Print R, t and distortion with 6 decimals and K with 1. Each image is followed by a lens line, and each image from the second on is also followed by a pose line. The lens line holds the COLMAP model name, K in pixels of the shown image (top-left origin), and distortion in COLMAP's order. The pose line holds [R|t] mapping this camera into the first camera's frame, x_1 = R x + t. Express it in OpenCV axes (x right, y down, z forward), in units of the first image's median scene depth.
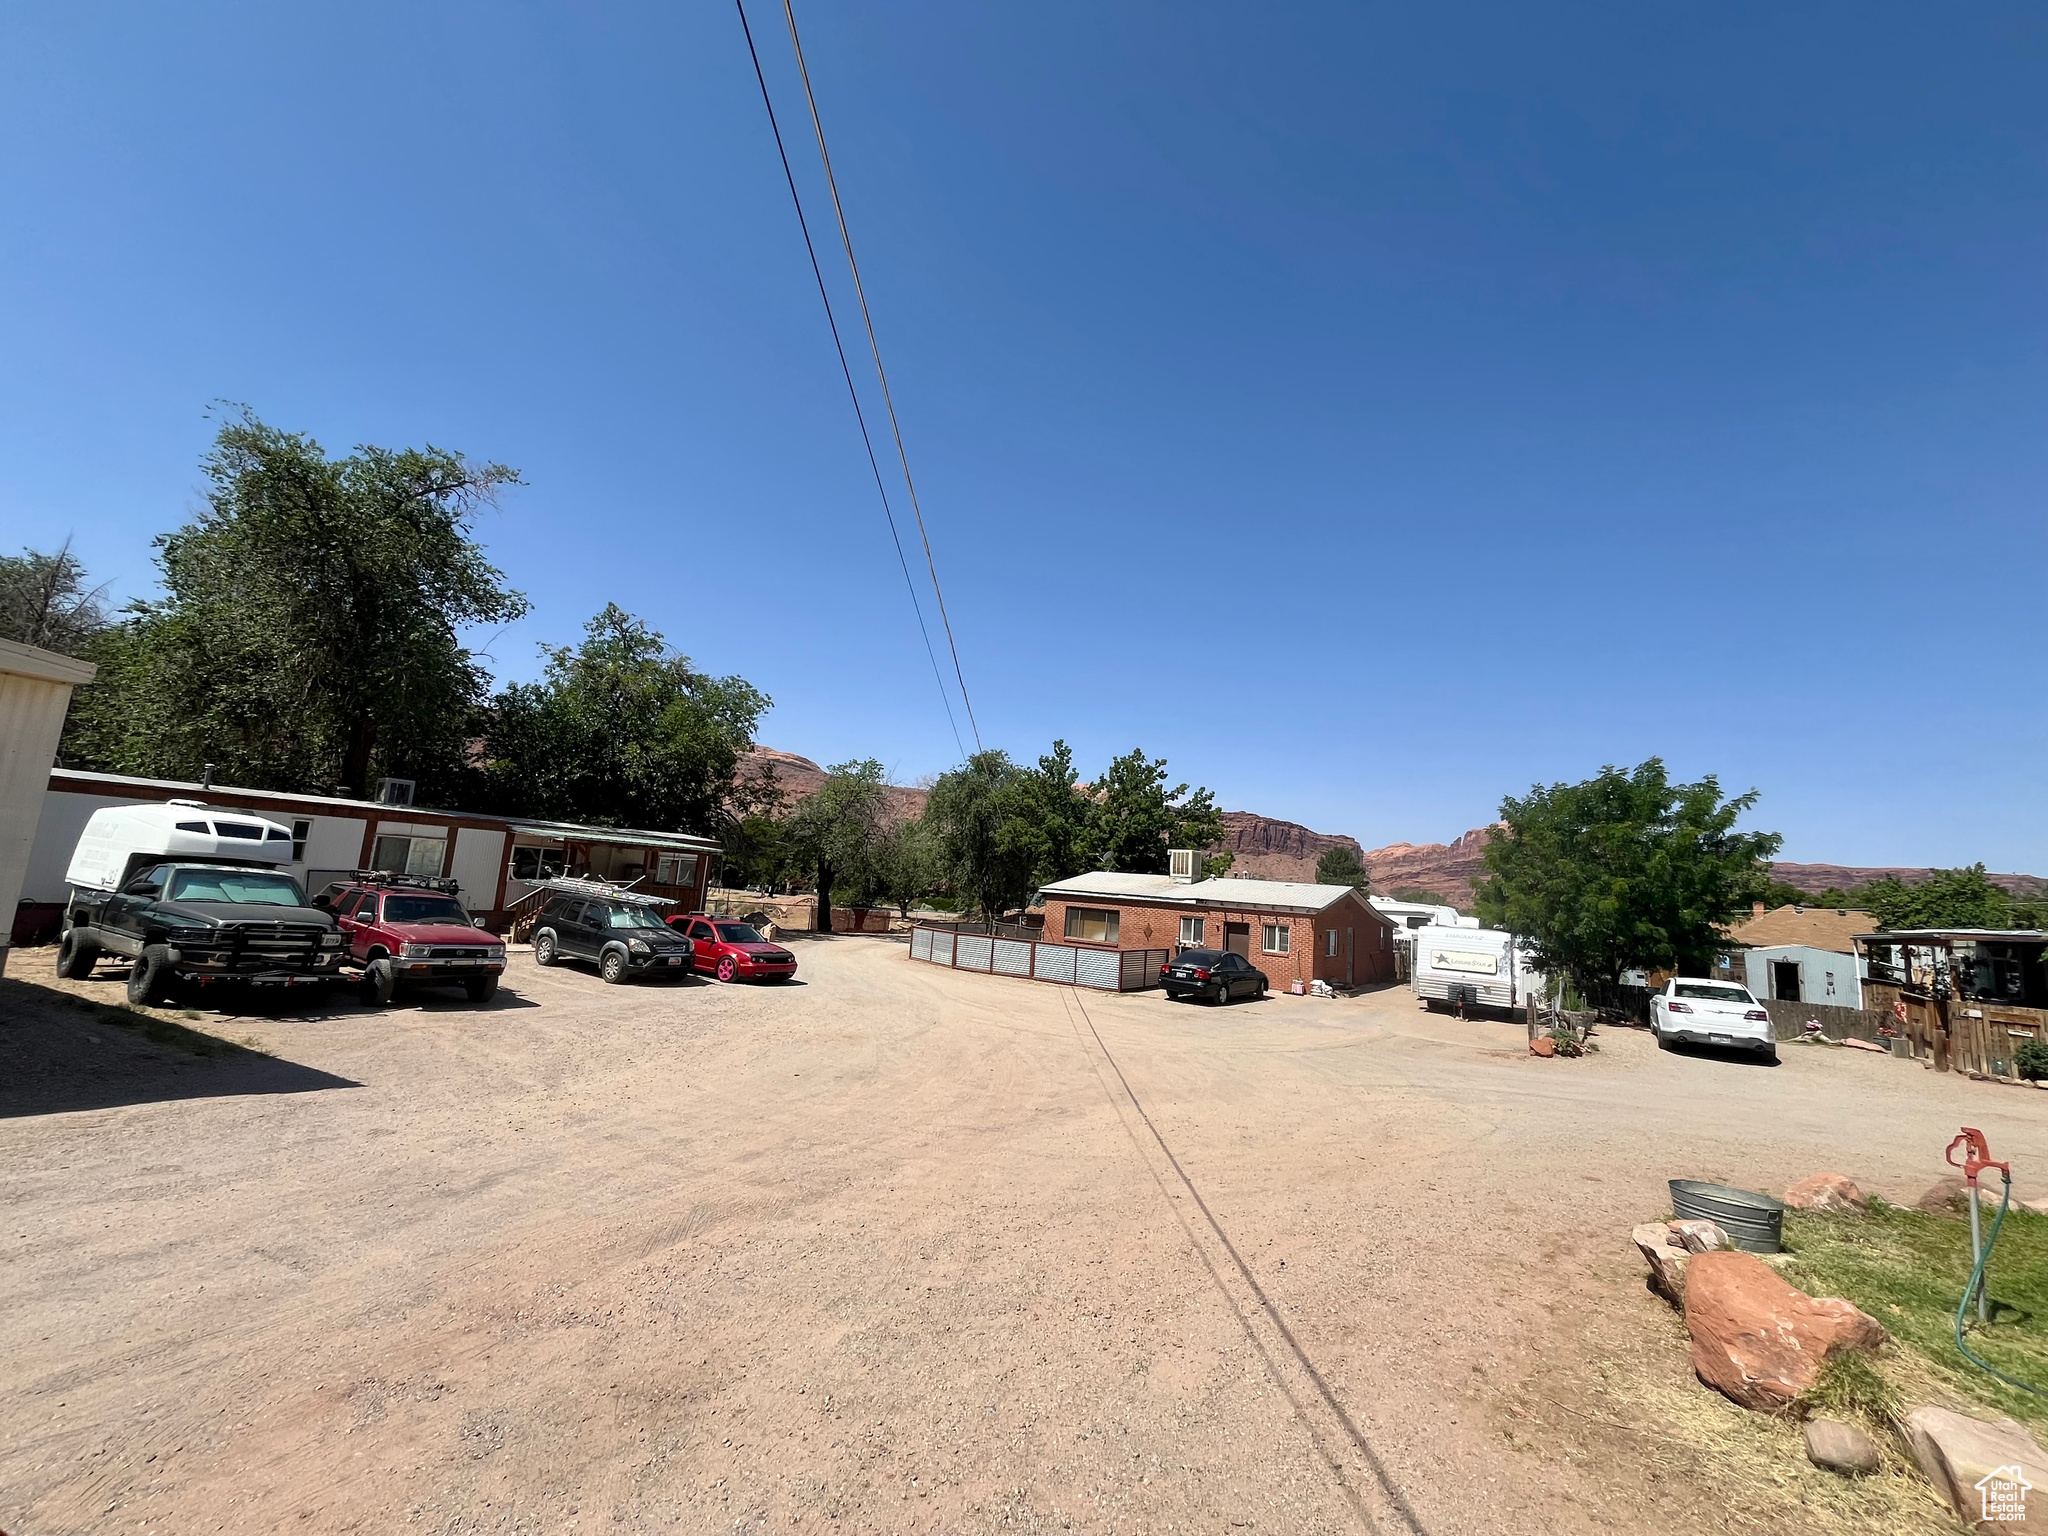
lens RADIAL K [[822.9, 0, 1027.3], [0, 822.9, 771.6], [0, 0, 1]] dist [0.001301, 0.000215]
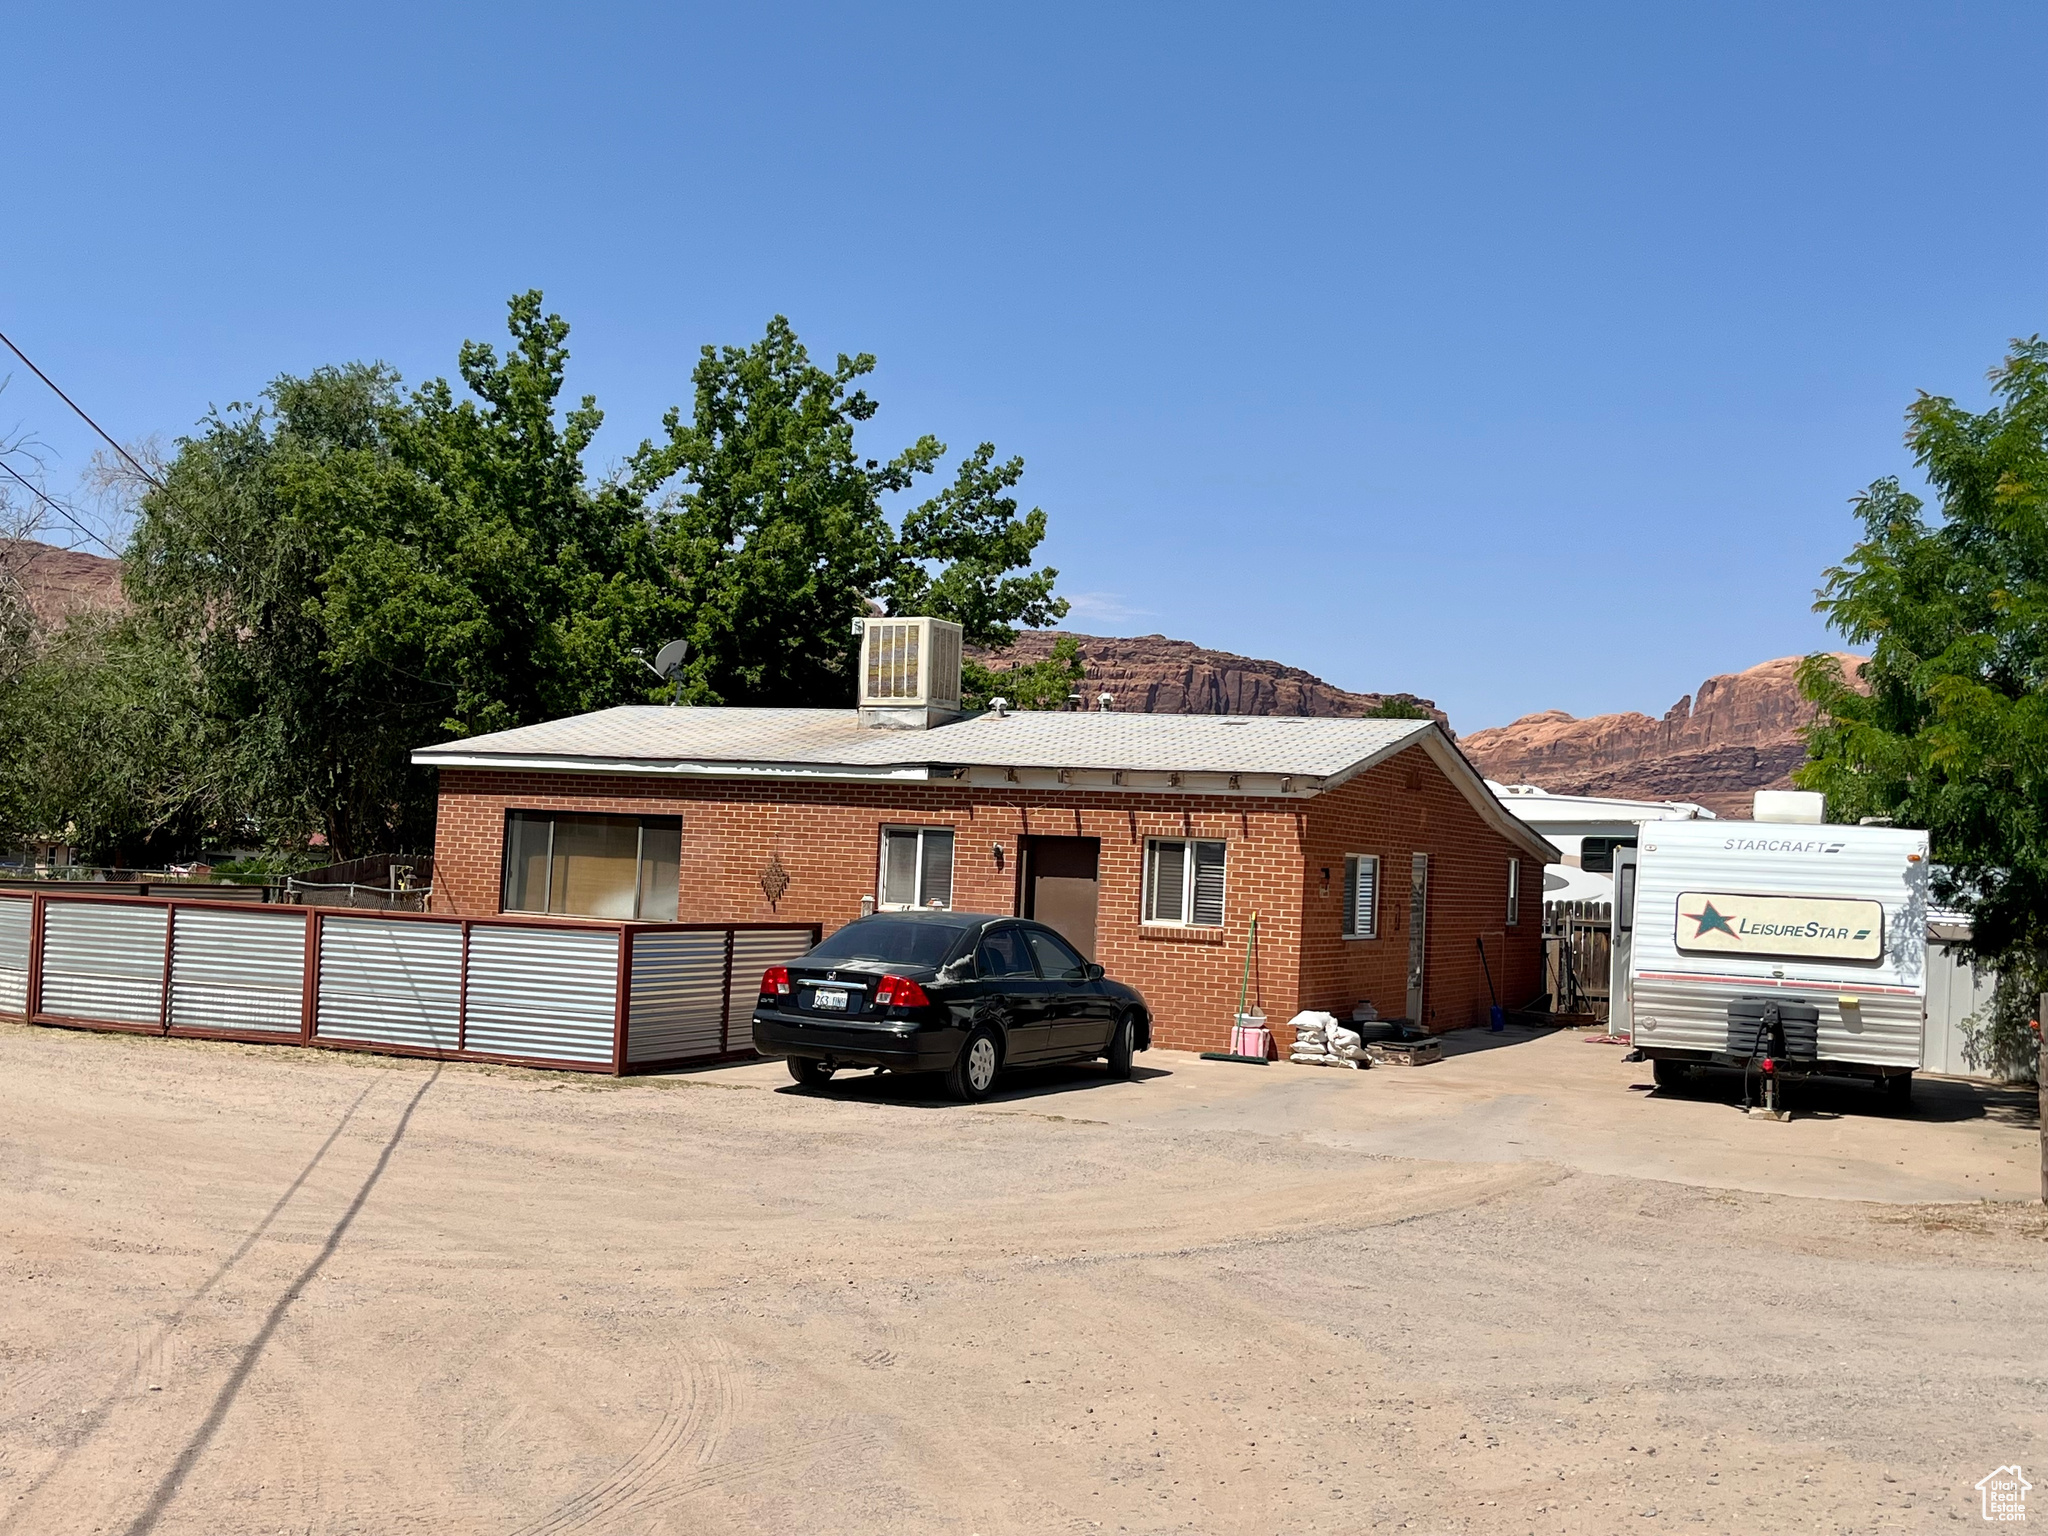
lens RADIAL K [[2205.7, 0, 1003.4], [0, 2205.7, 769.5], [0, 0, 1]] dist [0.048252, 0.000000]
pose [[0.982942, -0.017206, 0.183109, 0.098843], [-0.002169, 0.994461, 0.105086, 0.084193], [-0.183903, -0.103691, 0.977460, 0.251486]]
